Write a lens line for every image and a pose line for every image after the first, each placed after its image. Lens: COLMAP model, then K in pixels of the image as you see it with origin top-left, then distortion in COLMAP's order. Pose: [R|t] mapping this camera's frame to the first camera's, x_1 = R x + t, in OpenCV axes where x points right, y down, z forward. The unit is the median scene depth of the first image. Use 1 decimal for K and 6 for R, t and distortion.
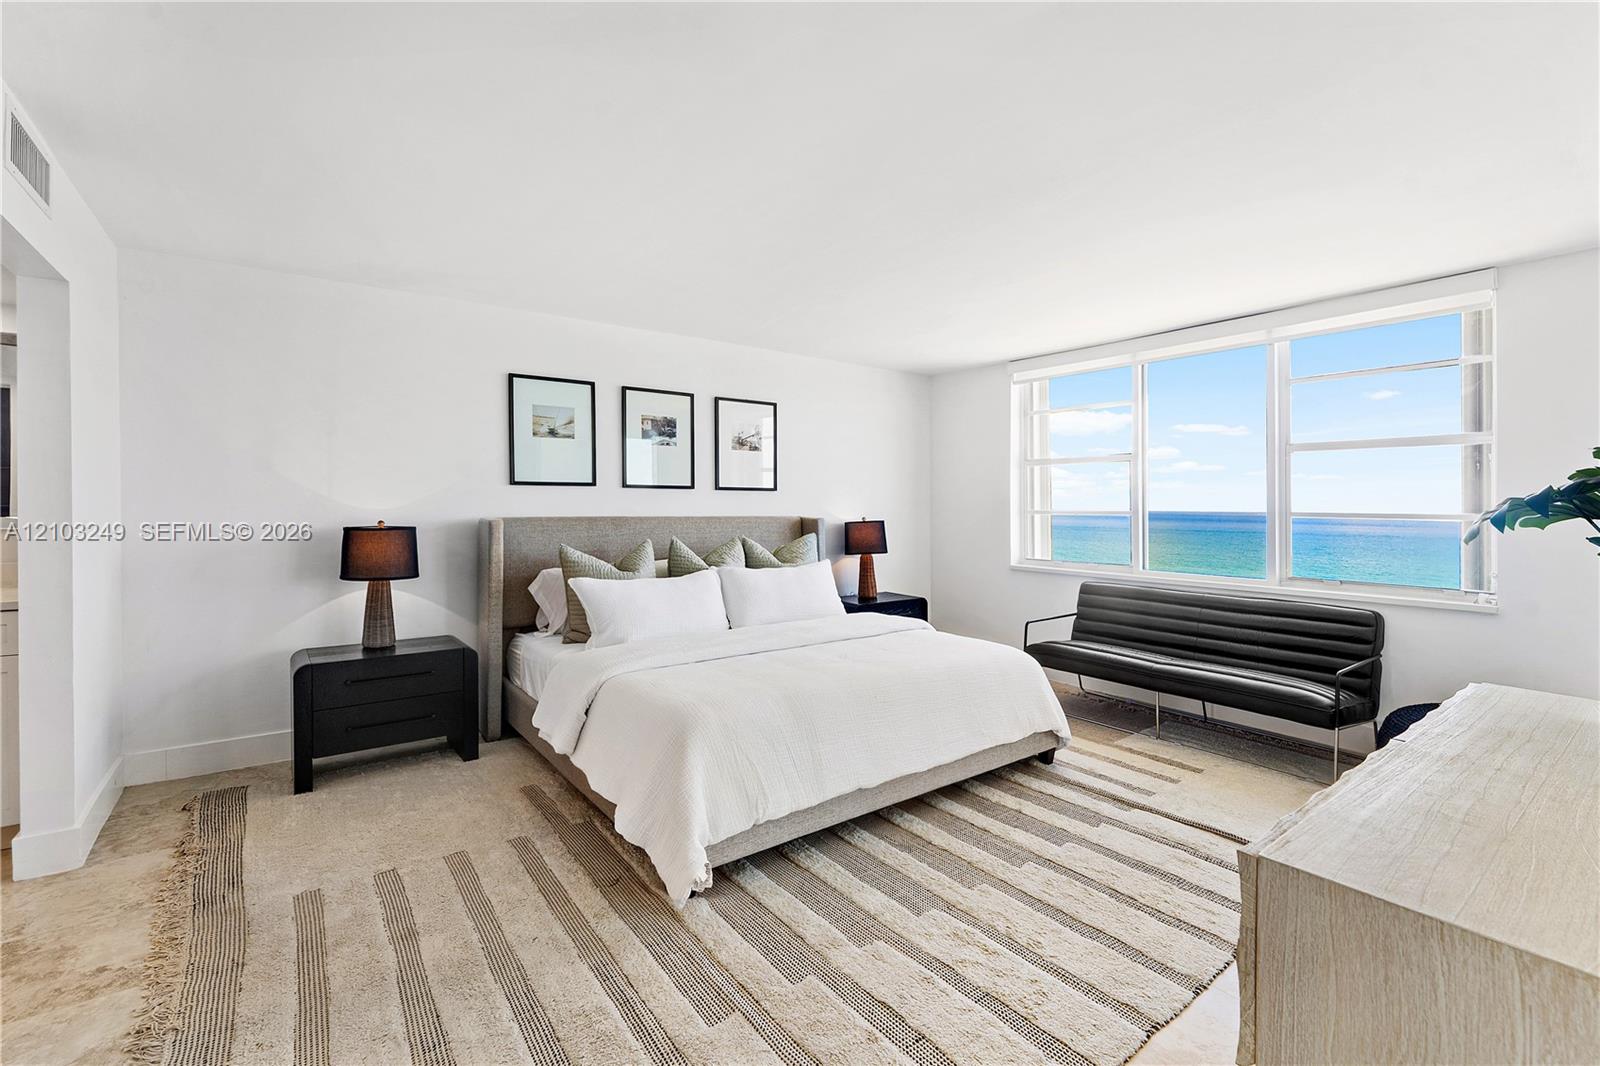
lens RADIAL K [[683.4, 0, 792.0], [0, 683.4, 500.3], [0, 0, 1]] dist [-0.002715, 0.001230]
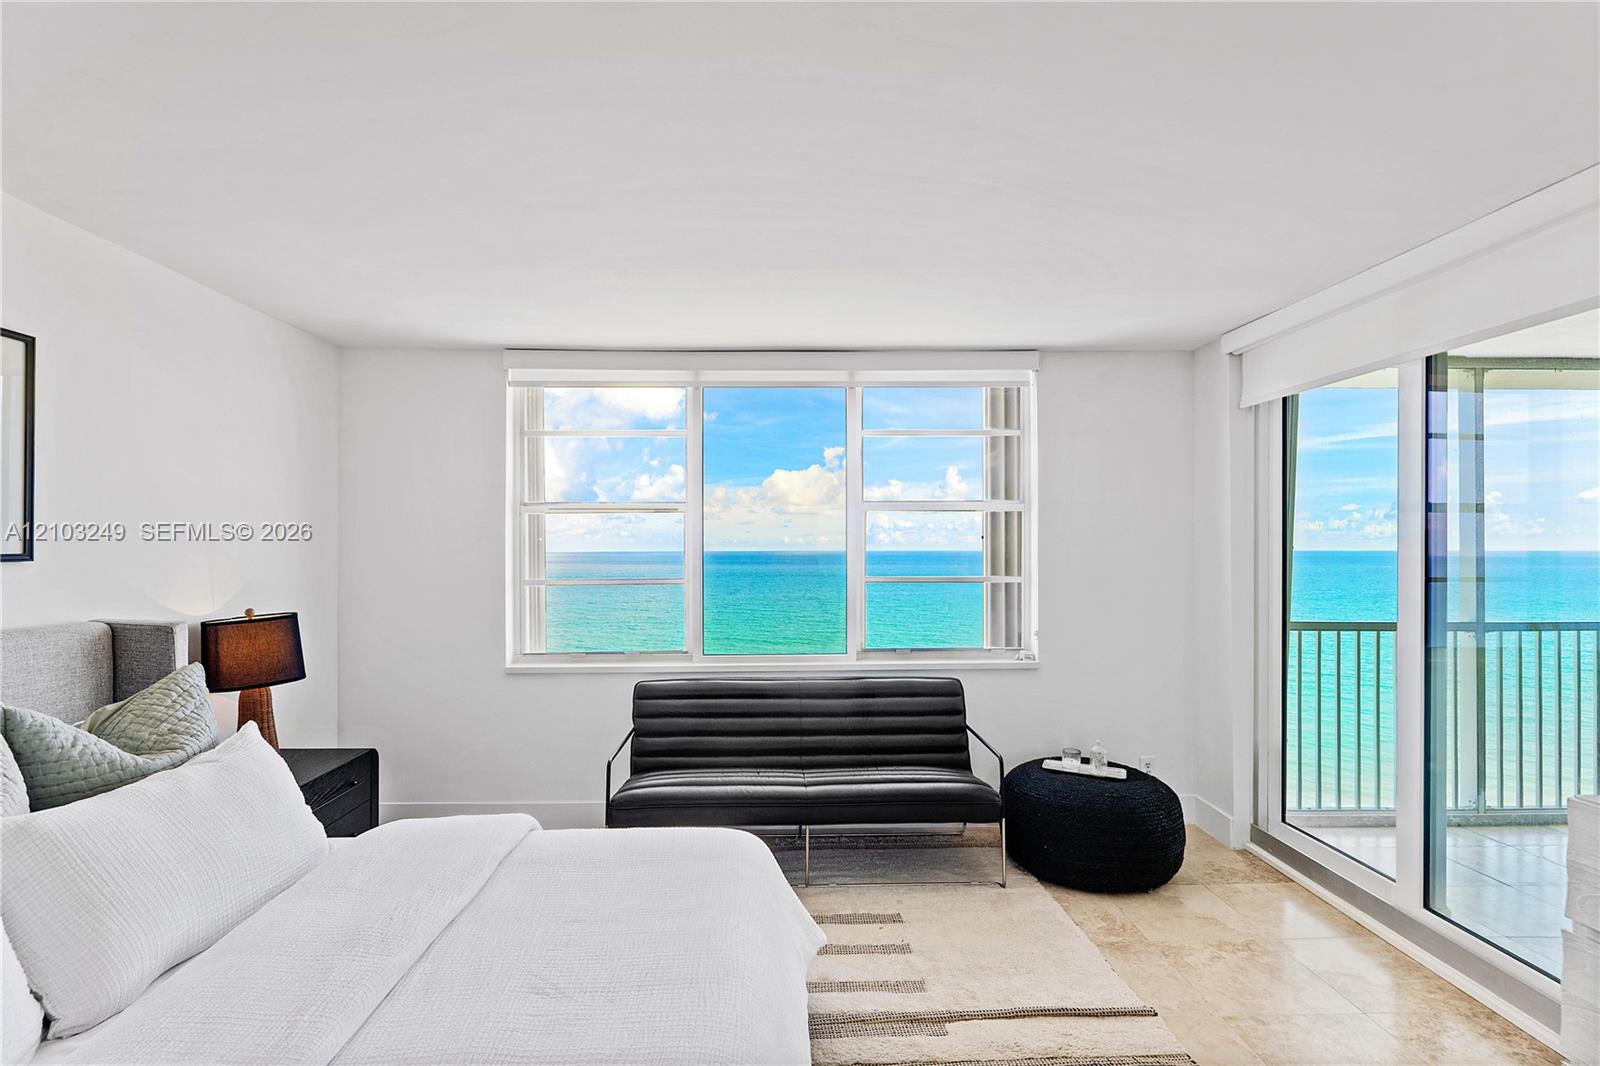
lens RADIAL K [[796.3, 0, 814.6], [0, 796.3, 523.8], [0, 0, 1]] dist [-0.005869, -0.000787]
pose [[0.559898, 0.017321, 0.828381, -0.180105], [0.004372, 0.999706, -0.023858, -0.027523], [-0.828550, 0.016980, 0.559657, 0.463855]]
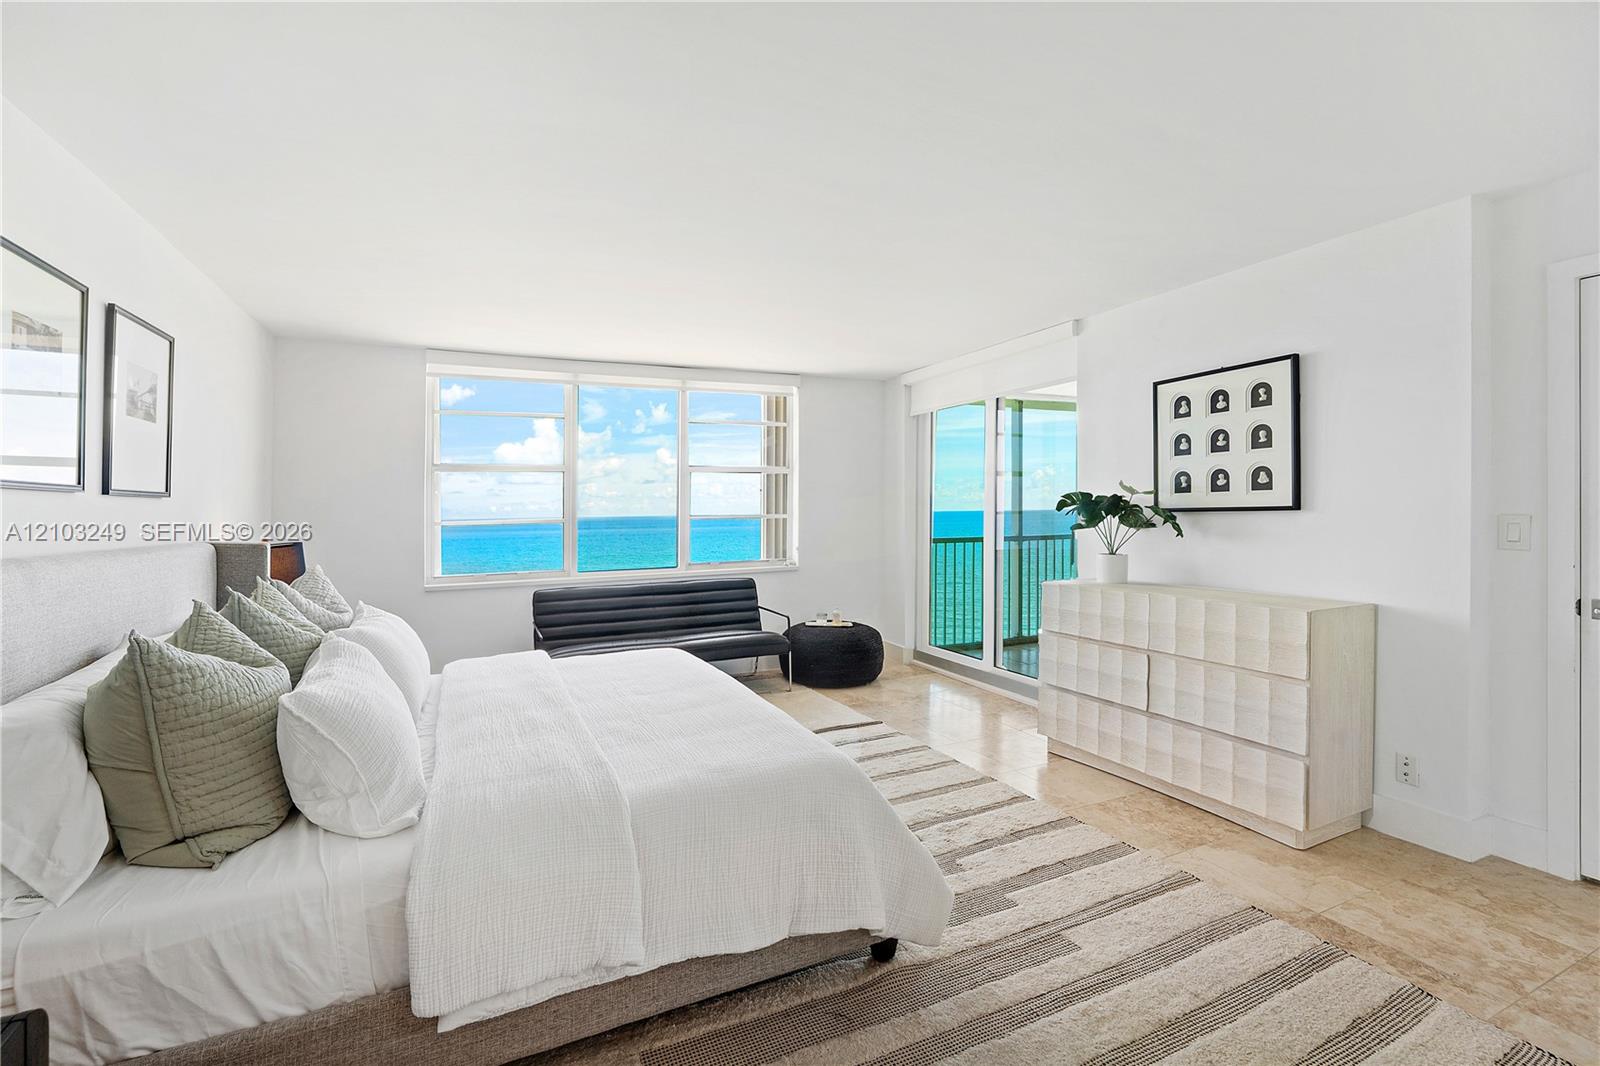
lens RADIAL K [[683.4, 0, 795.5], [0, 683.4, 498.6], [0, 0, 1]] dist [-0.002715, 0.001230]
pose [[0.225002, 0.006264, 0.974338, -0.554349], [0.011965, 0.999886, -0.009191, -0.001910], [-0.974285, 0.013726, 0.224901, 0.481148]]
